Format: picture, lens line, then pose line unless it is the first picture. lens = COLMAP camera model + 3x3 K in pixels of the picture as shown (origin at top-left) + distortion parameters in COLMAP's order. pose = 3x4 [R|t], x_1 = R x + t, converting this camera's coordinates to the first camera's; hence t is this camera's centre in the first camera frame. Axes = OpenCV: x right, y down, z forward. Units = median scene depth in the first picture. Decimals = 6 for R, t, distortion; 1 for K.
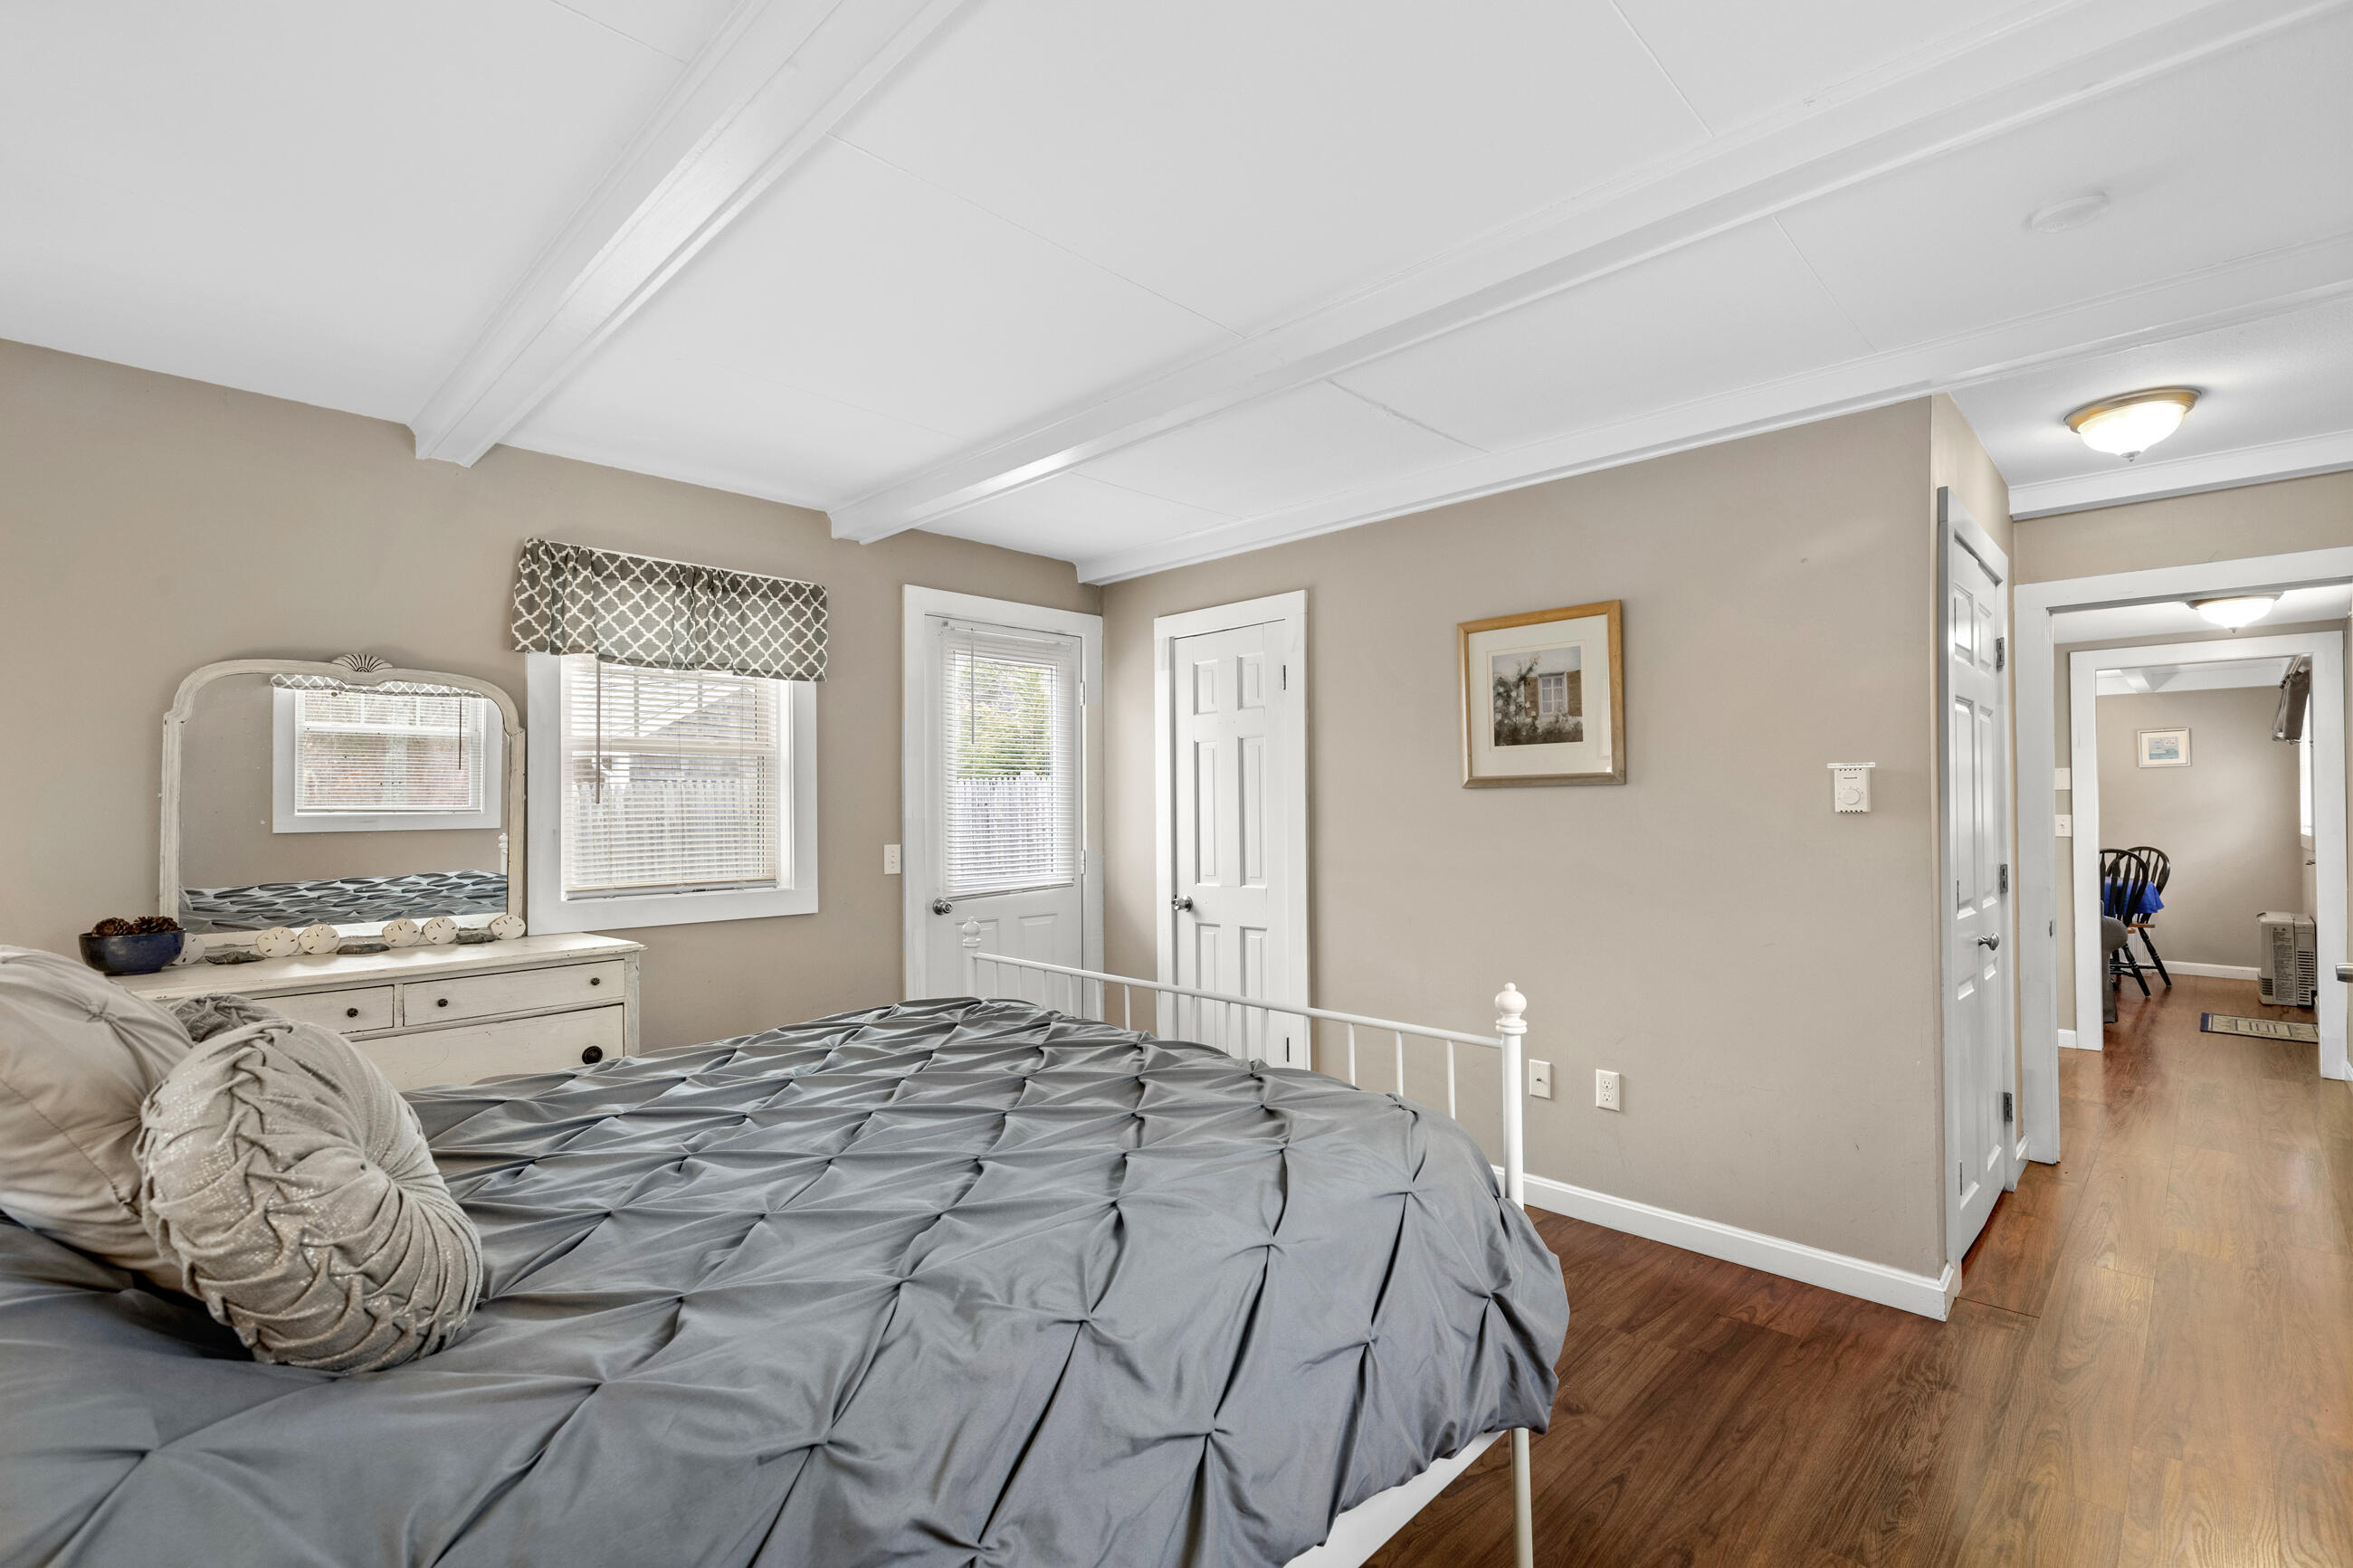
lens RADIAL K [[1075.8, 0, 1194.5], [0, 1075.8, 797.2], [0, 0, 1]] dist [0.009154, -0.002052]
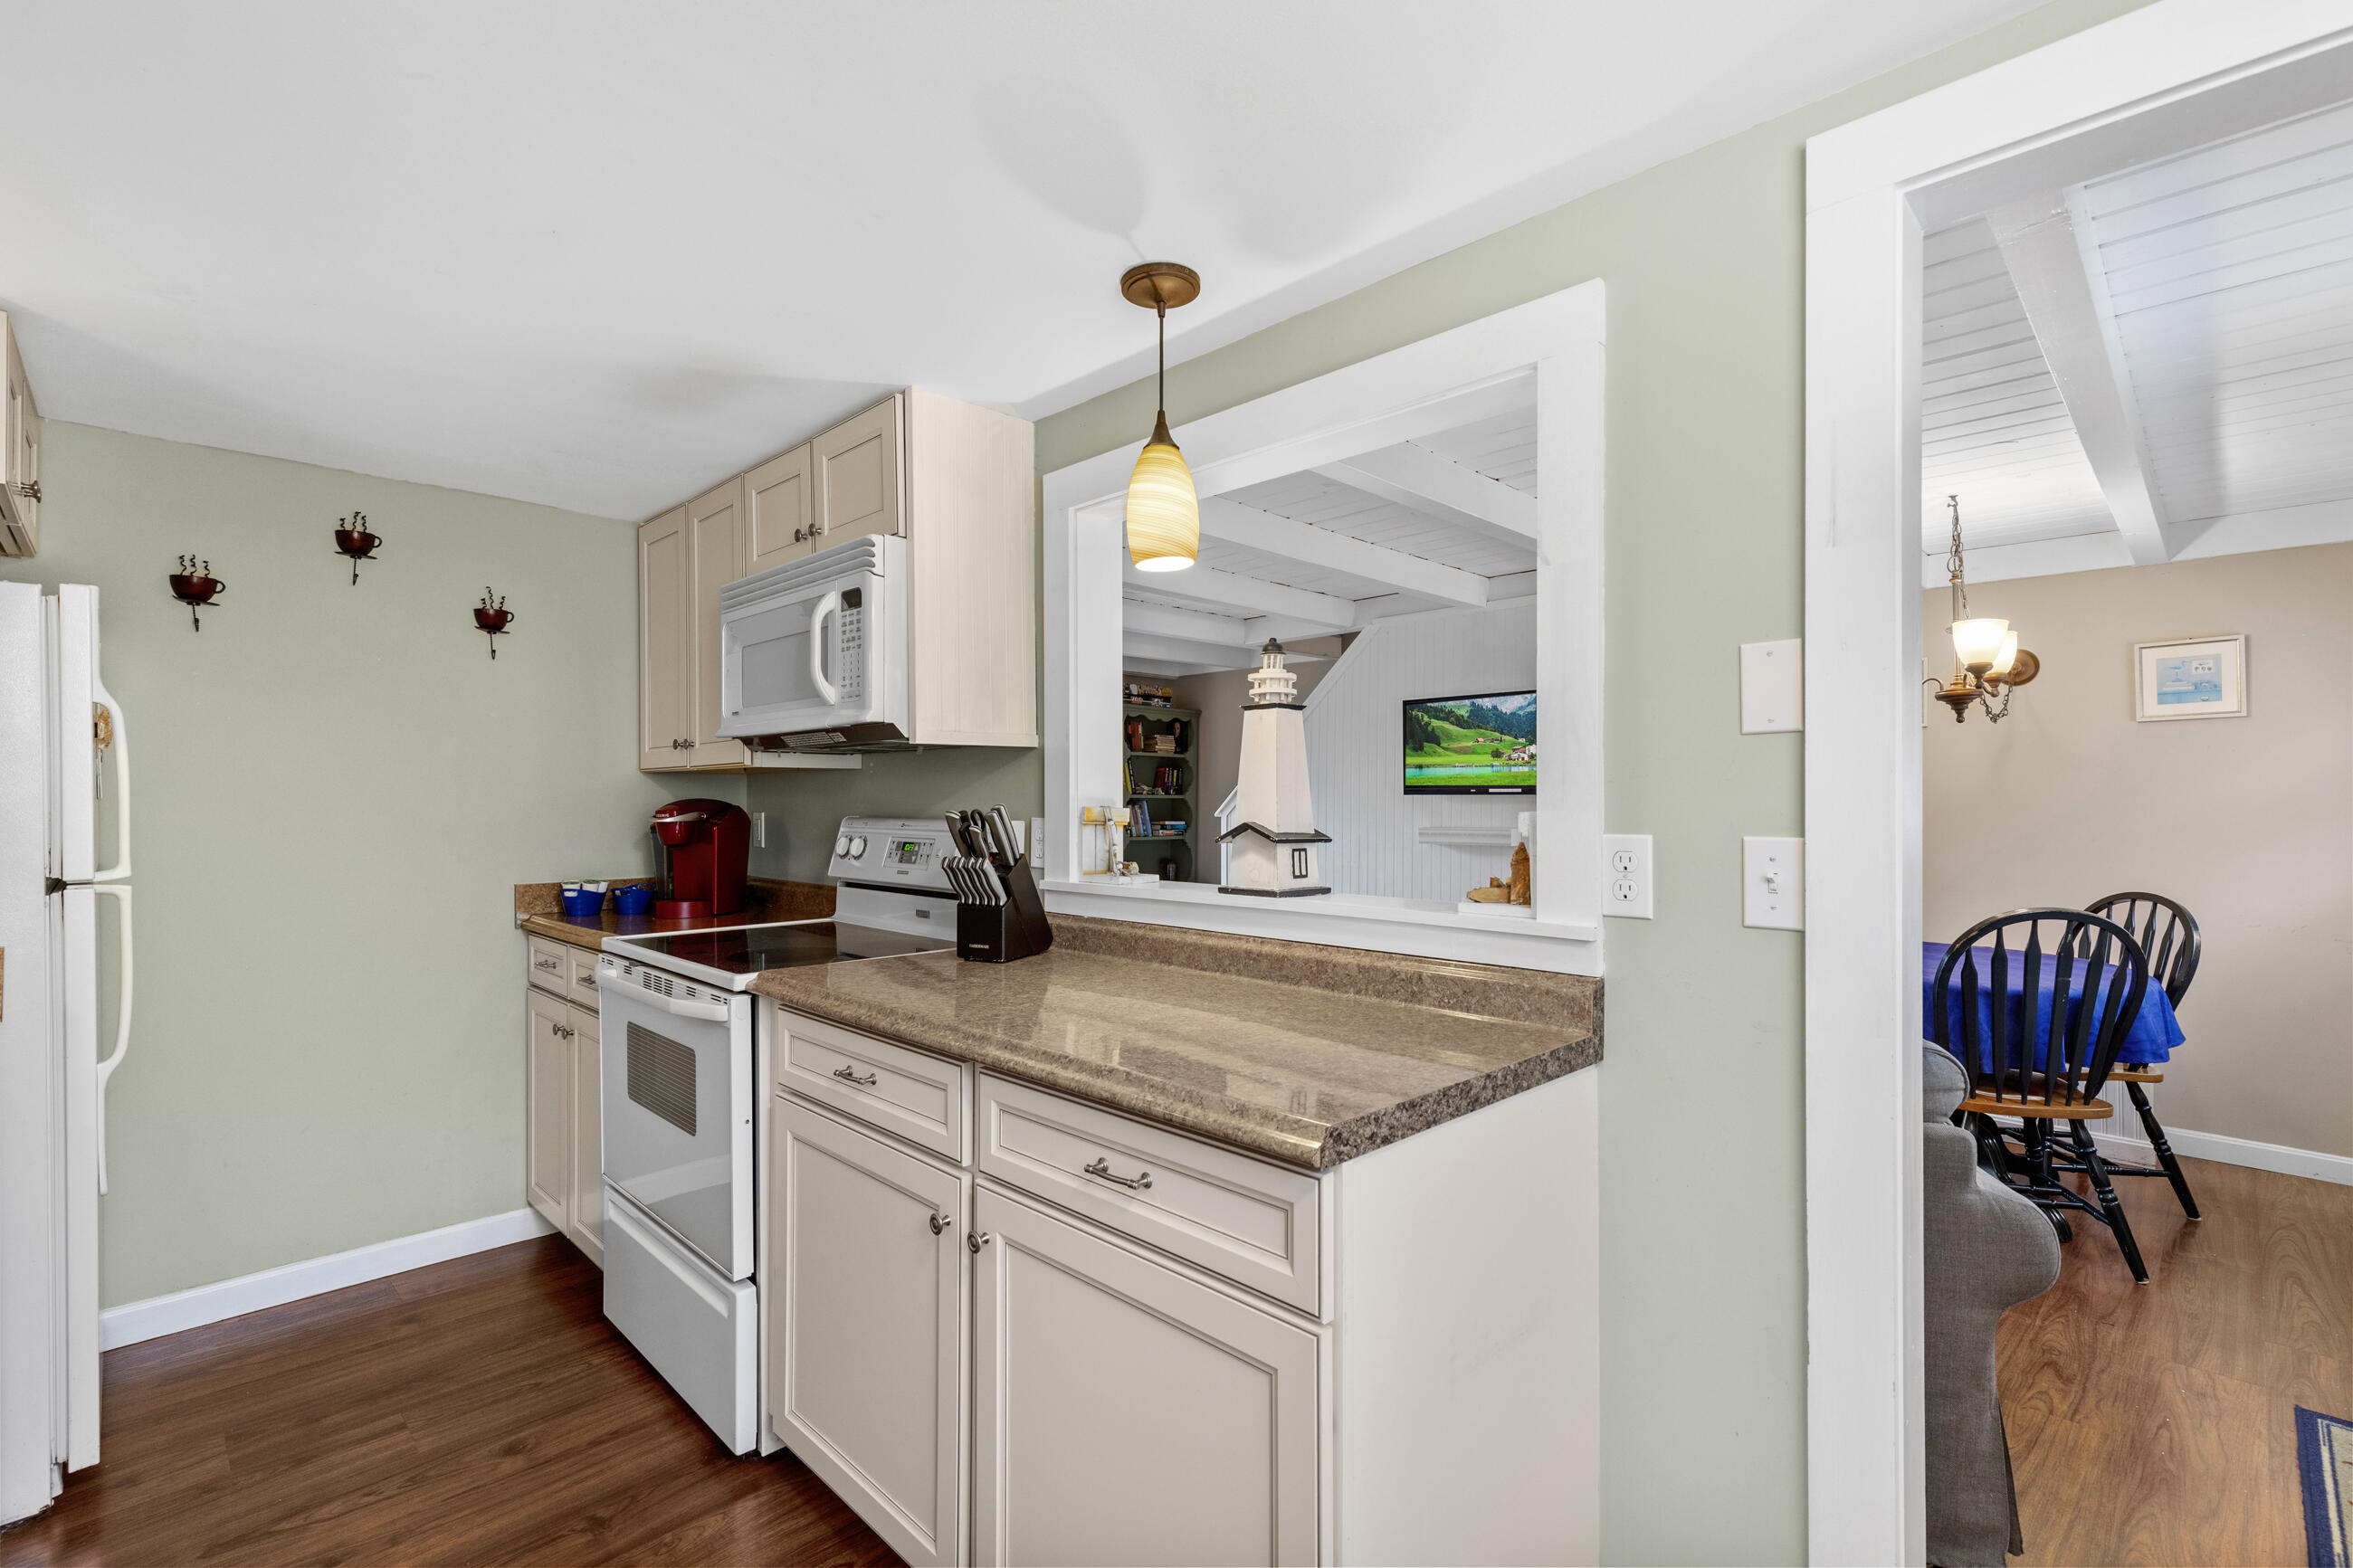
lens RADIAL K [[1075.8, 0, 1183.2], [0, 1075.8, 803.1], [0, 0, 1]] dist [0.009154, -0.002052]
pose [[0.999898, 0.005938, -0.012976, 0.496141], [-0.005760, 0.999889, 0.013711, 0.004582], [0.013056, -0.013635, 0.999822, 0.558486]]
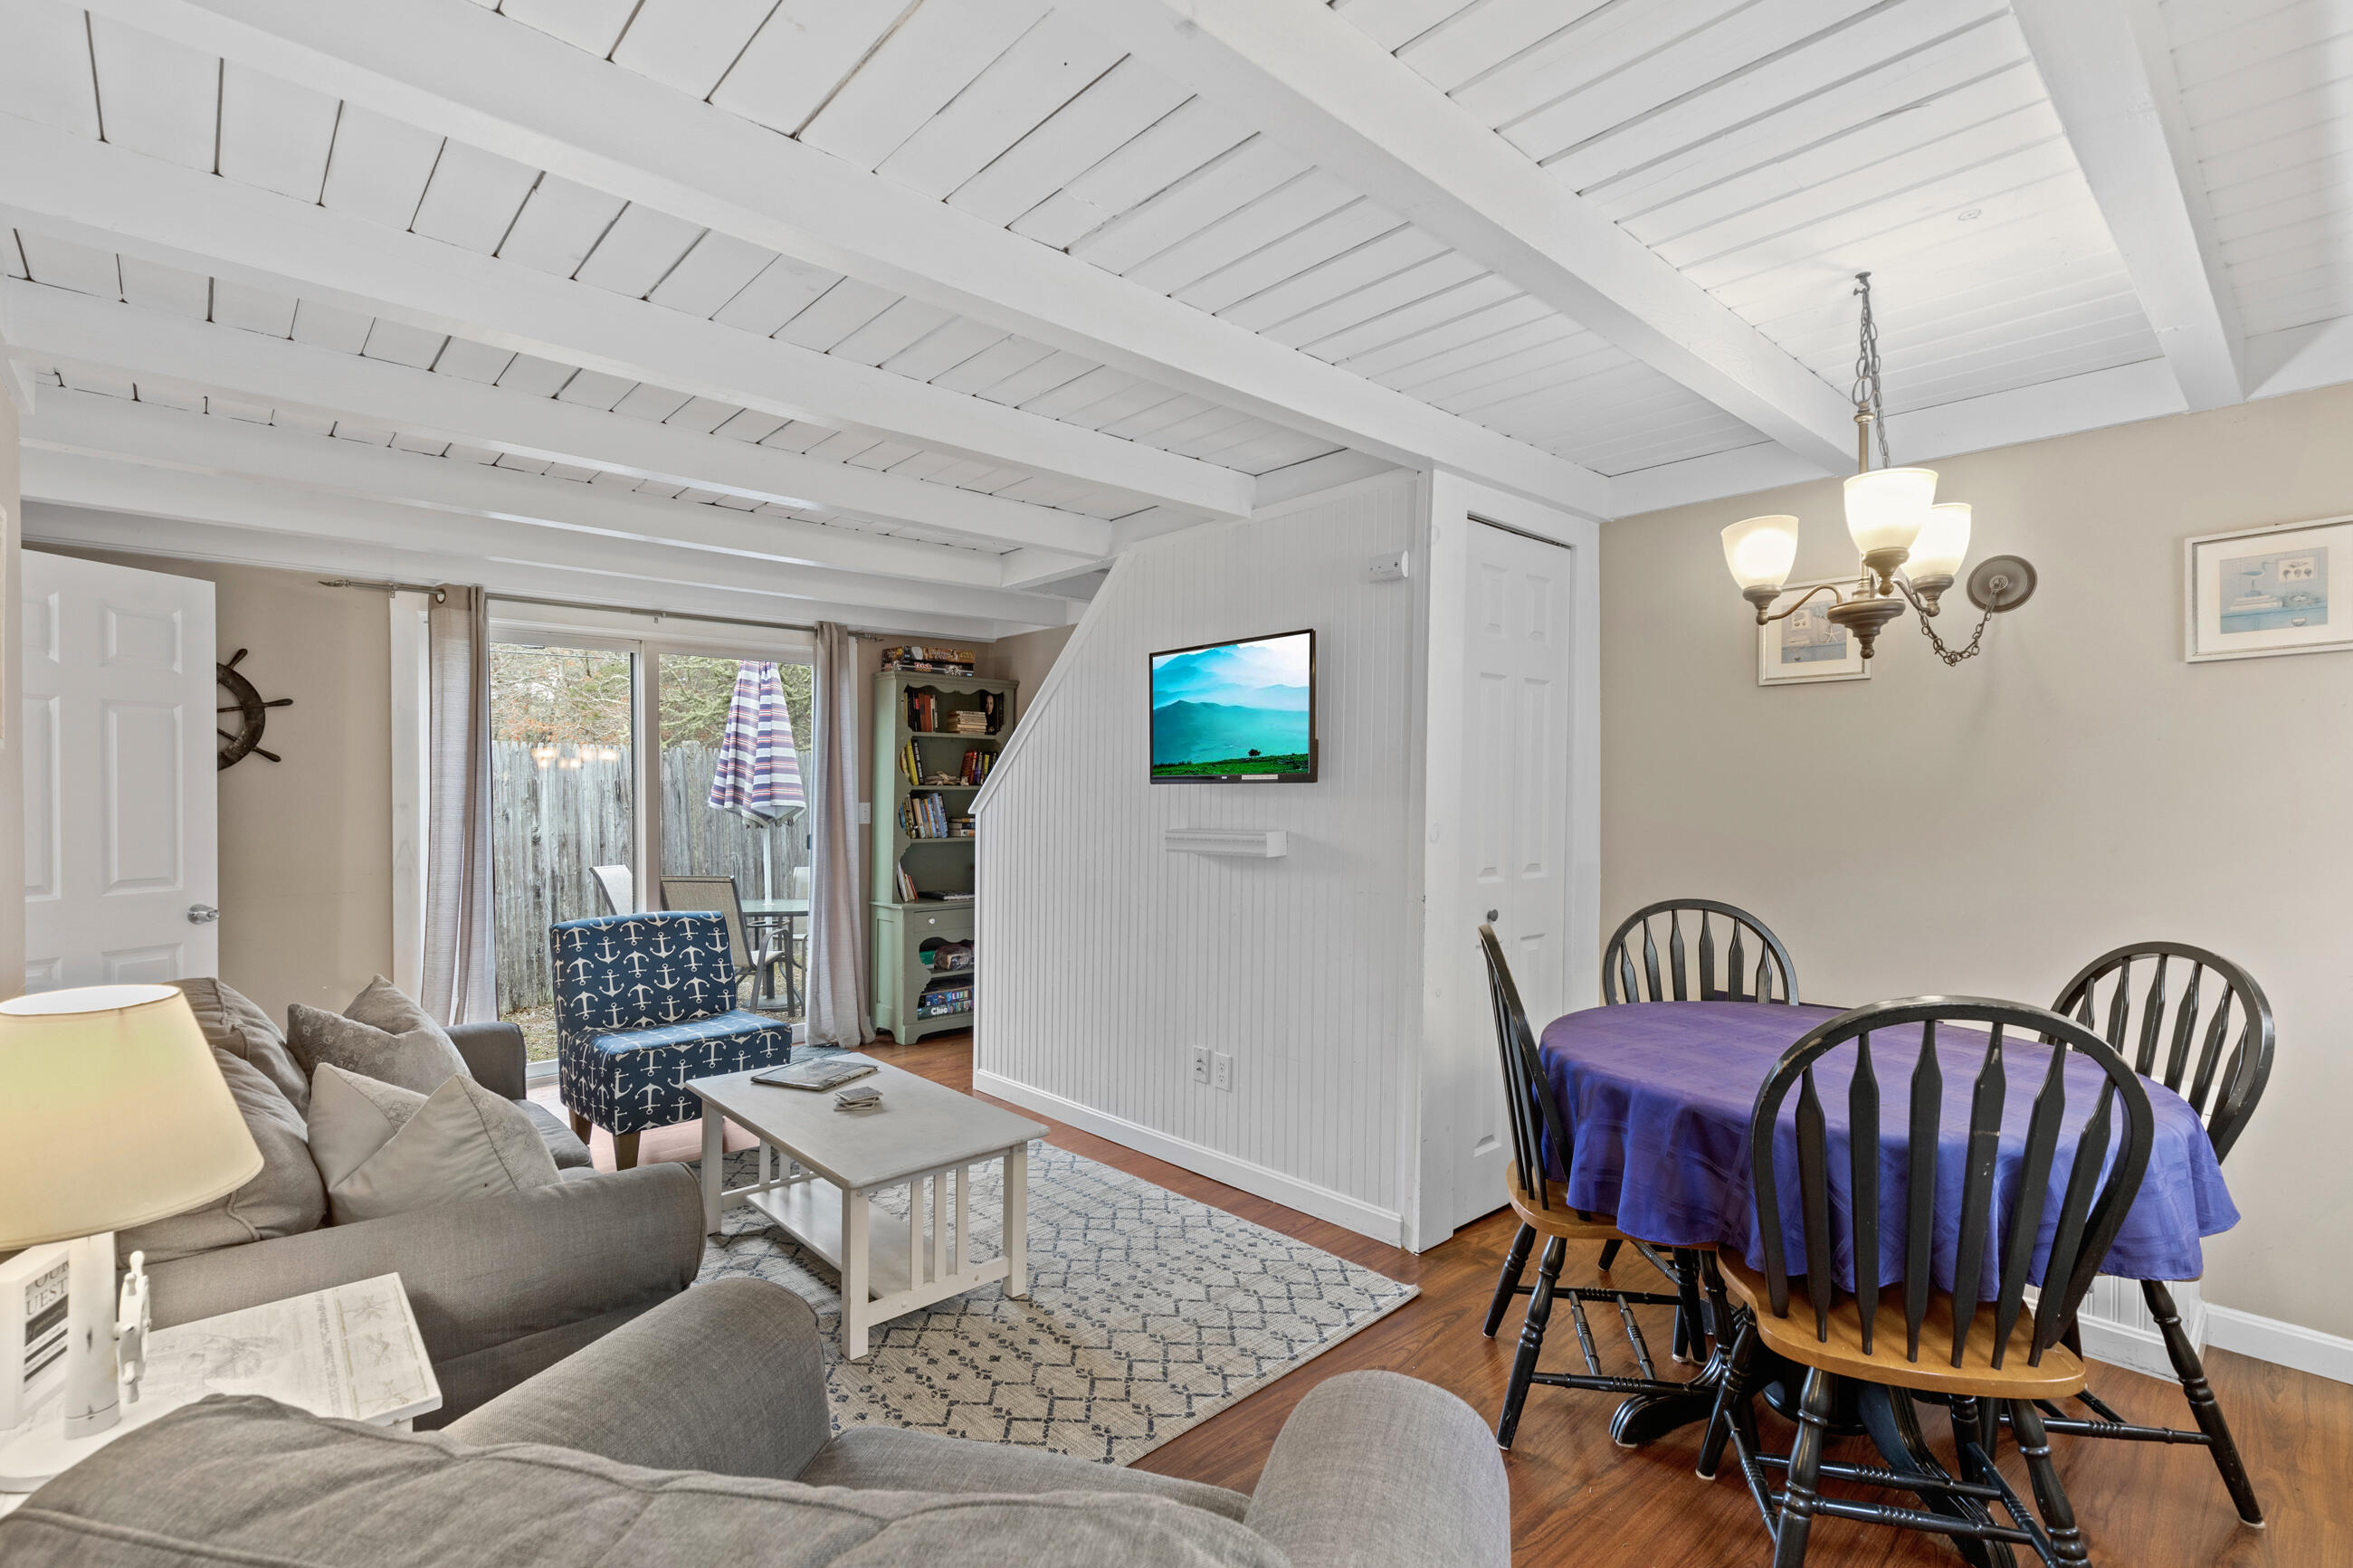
lens RADIAL K [[1075.8, 0, 1215.0], [0, 1075.8, 822.2], [0, 0, 1]] dist [0.009154, -0.002052]
pose [[0.998531, 0.005083, -0.053953, 0.670501], [-0.003017, 0.999261, 0.038313, 0.006238], [0.054108, -0.038094, 0.997808, 0.739458]]
